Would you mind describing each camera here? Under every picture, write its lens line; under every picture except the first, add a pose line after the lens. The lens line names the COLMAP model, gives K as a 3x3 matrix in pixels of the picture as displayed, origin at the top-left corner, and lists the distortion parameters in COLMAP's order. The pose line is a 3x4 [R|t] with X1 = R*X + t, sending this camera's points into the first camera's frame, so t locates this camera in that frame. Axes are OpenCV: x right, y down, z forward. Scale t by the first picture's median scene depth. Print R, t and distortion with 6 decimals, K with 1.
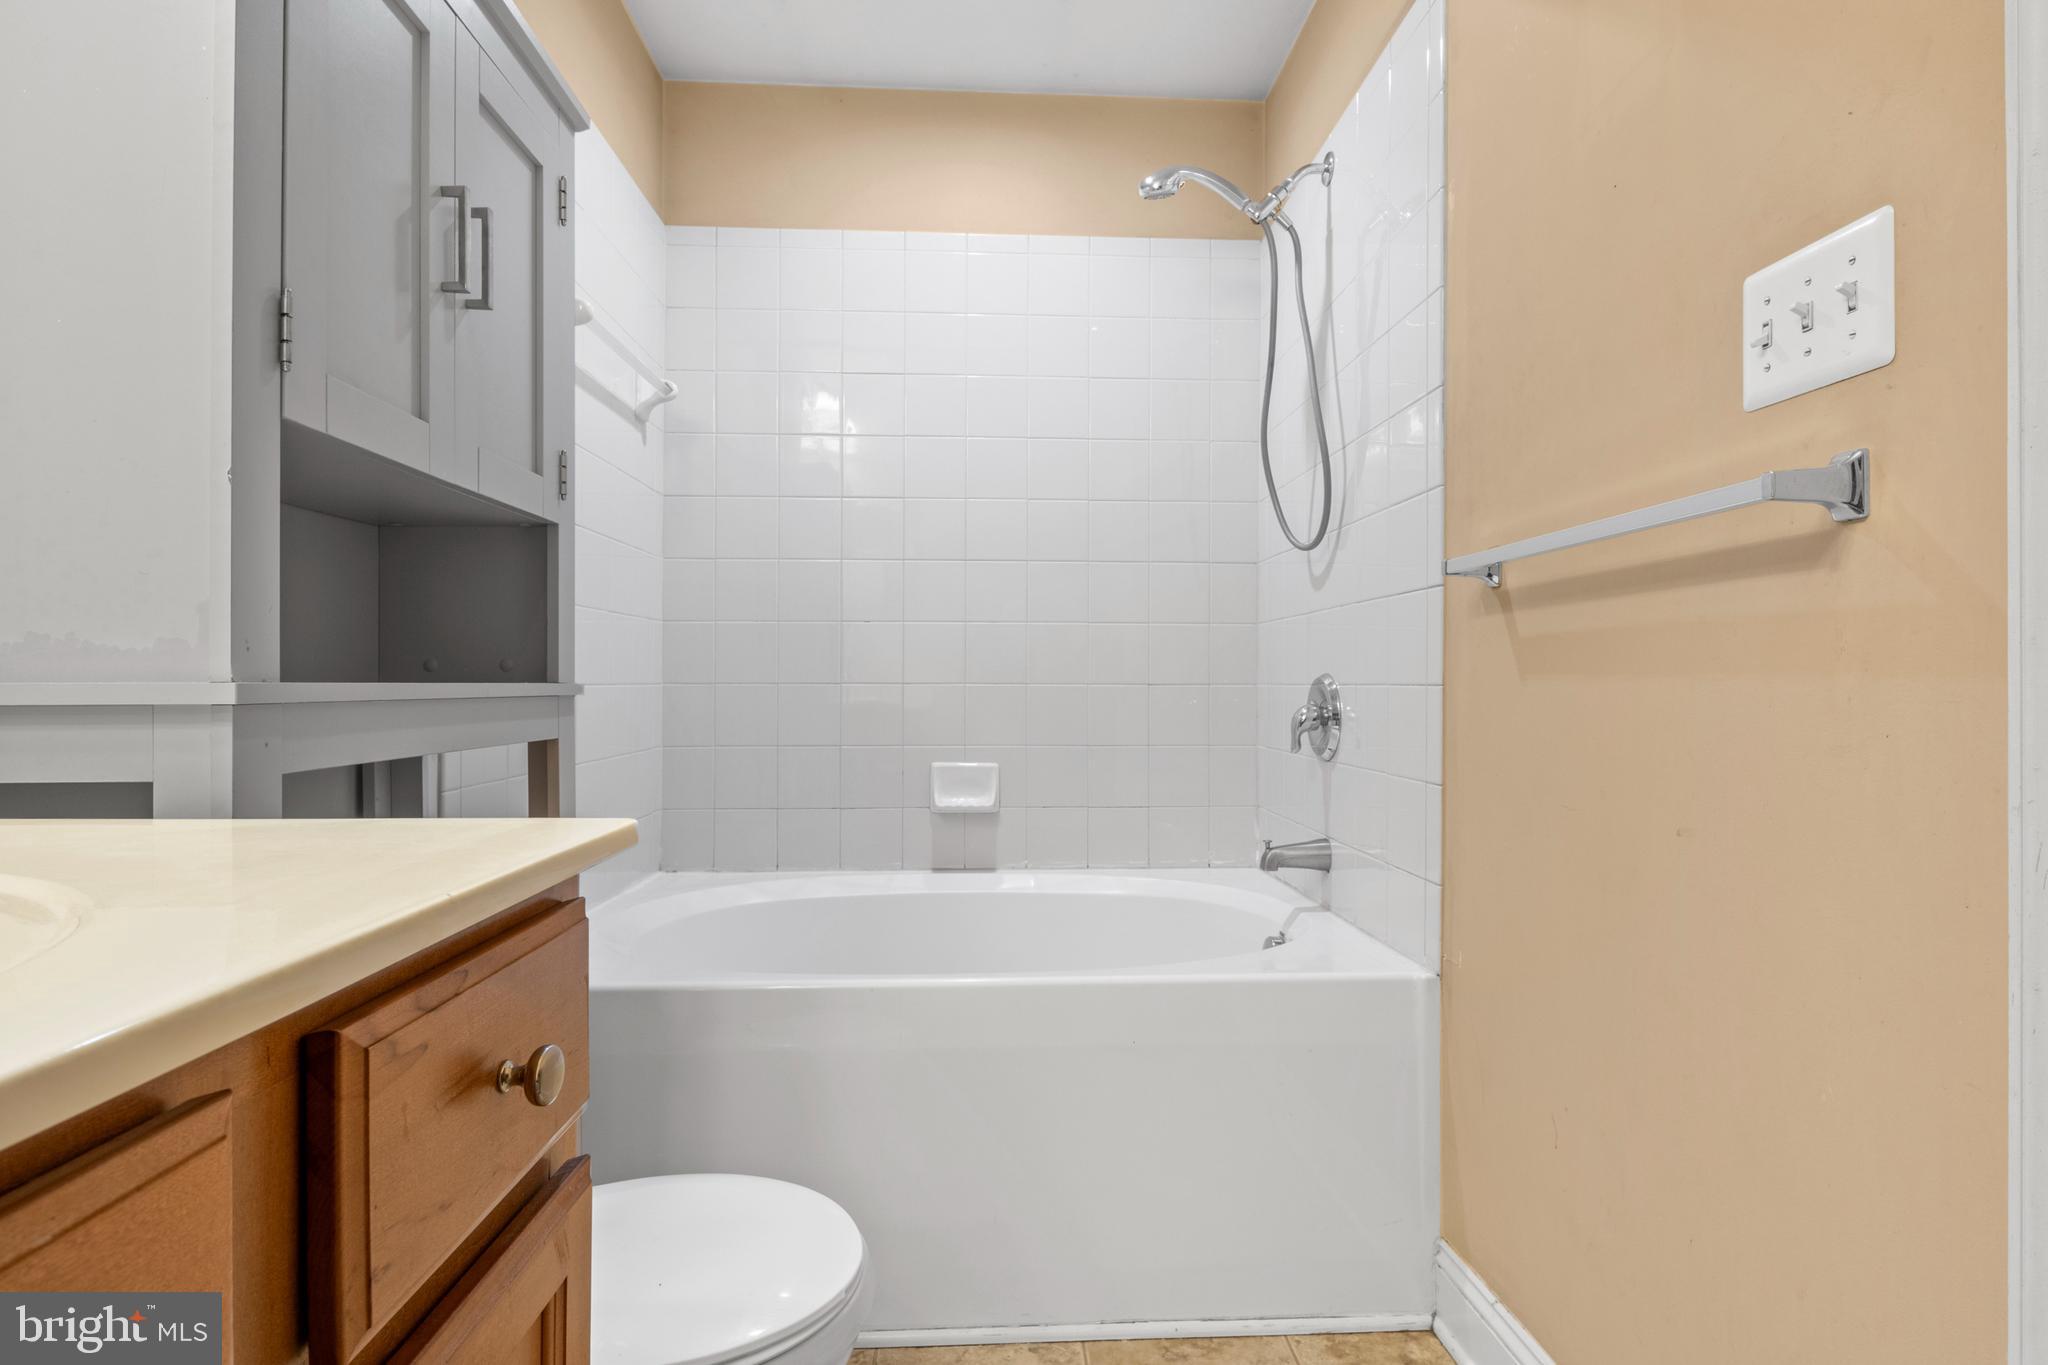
lens RADIAL K [[1043.1, 0, 1028.2], [0, 1043.1, 673.6], [0, 0, 1]] dist [-0.002847, 0.000099]
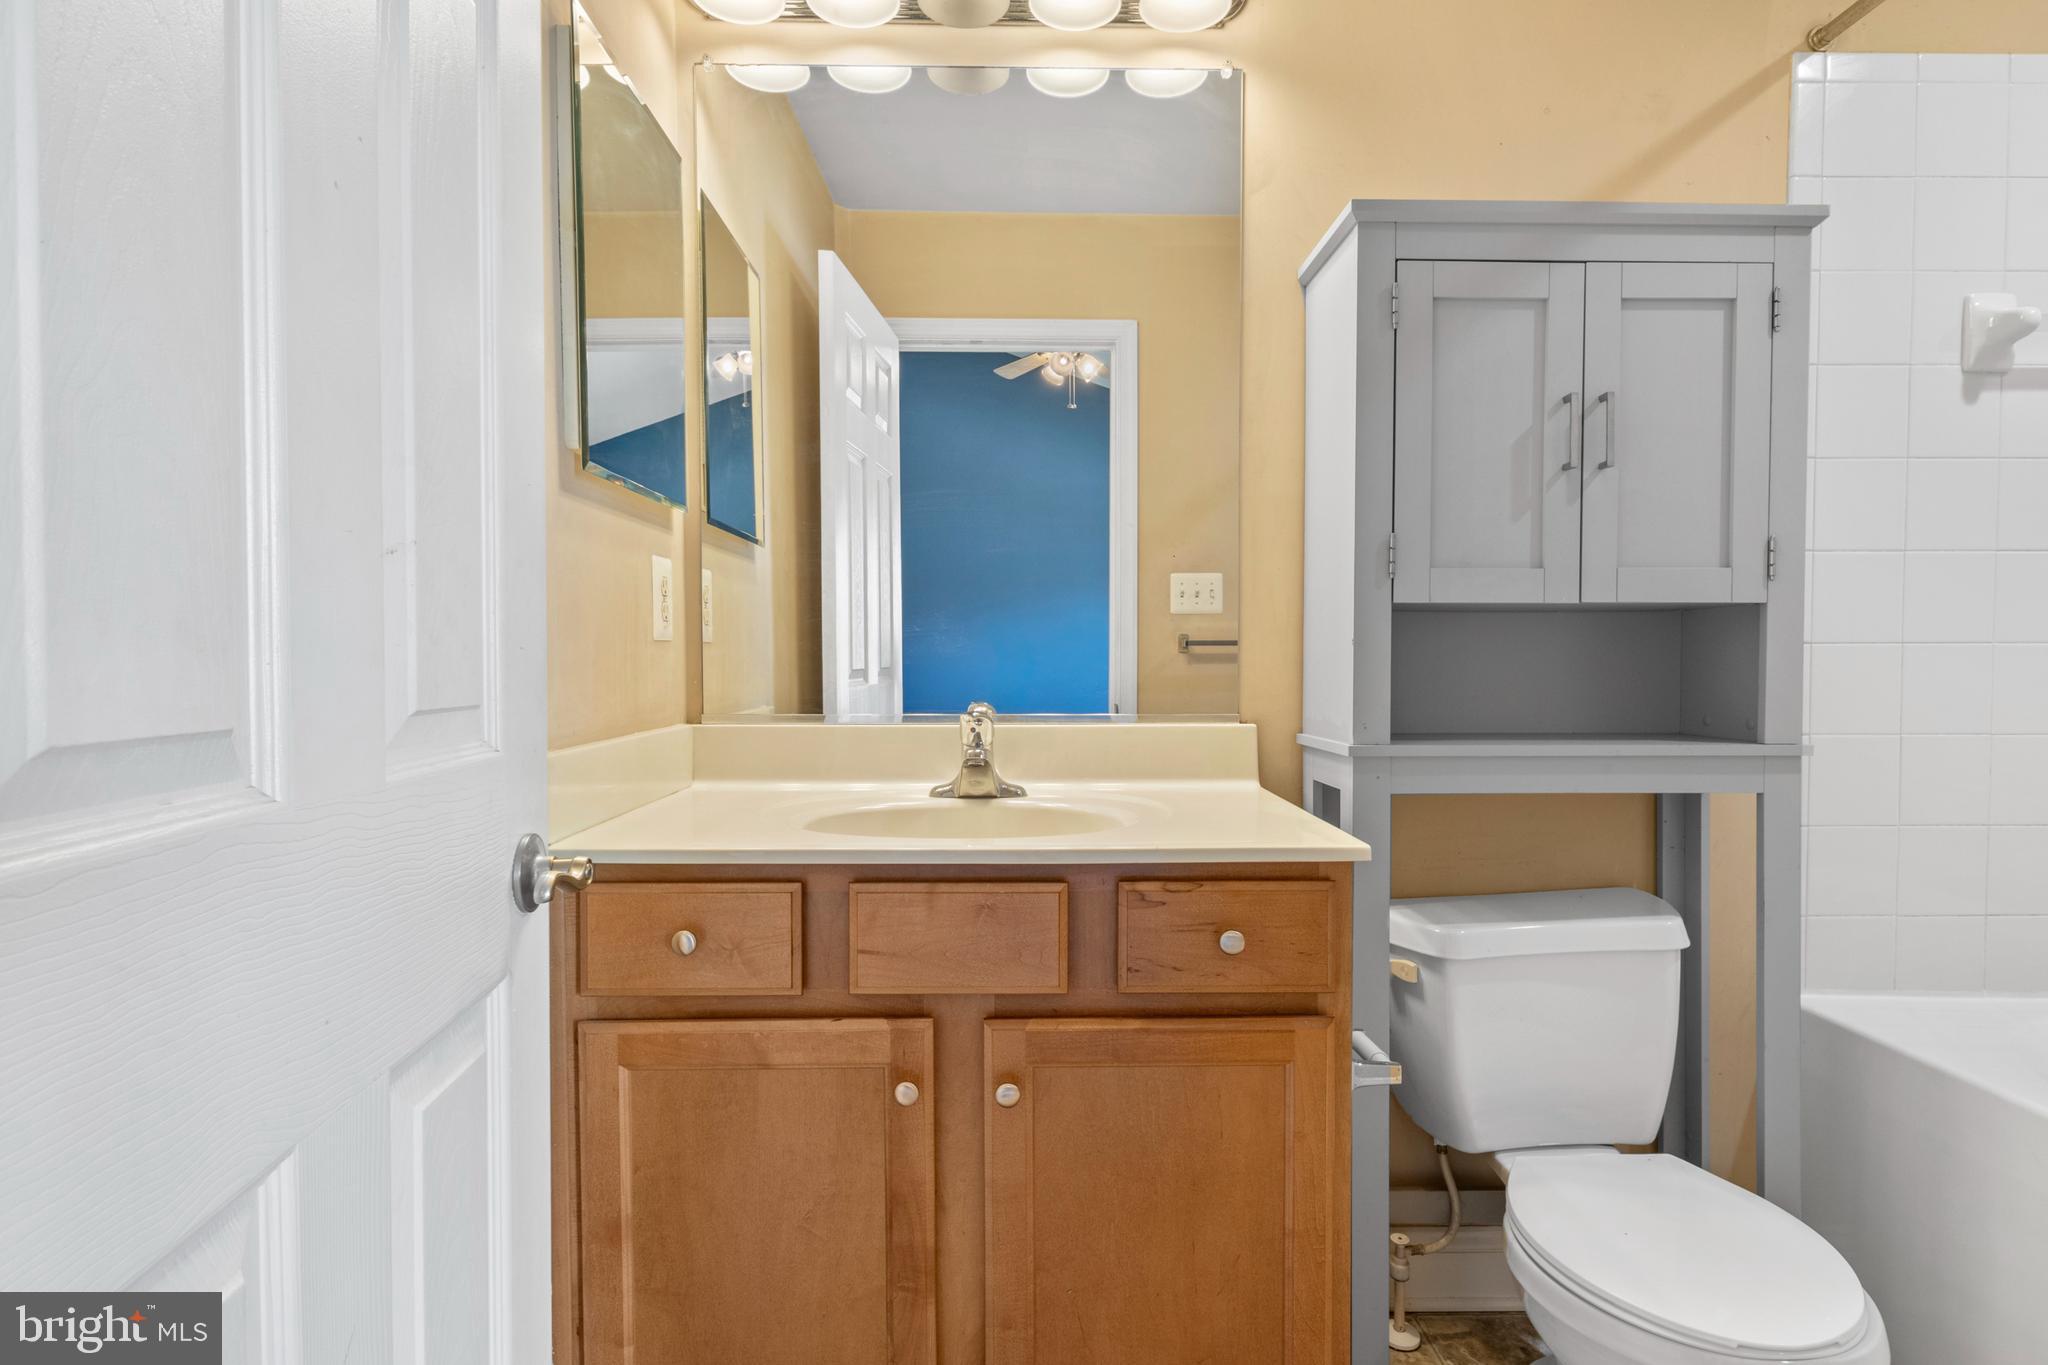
lens RADIAL K [[1043.1, 0, 1028.2], [0, 1043.1, 673.6], [0, 0, 1]] dist [-0.002847, 0.000099]
pose [[-0.044550, 0.017298, -0.998857, 0.718515], [0.006337, 0.999835, 0.017032, -0.093086], [0.998987, -0.005571, -0.044652, 0.256790]]
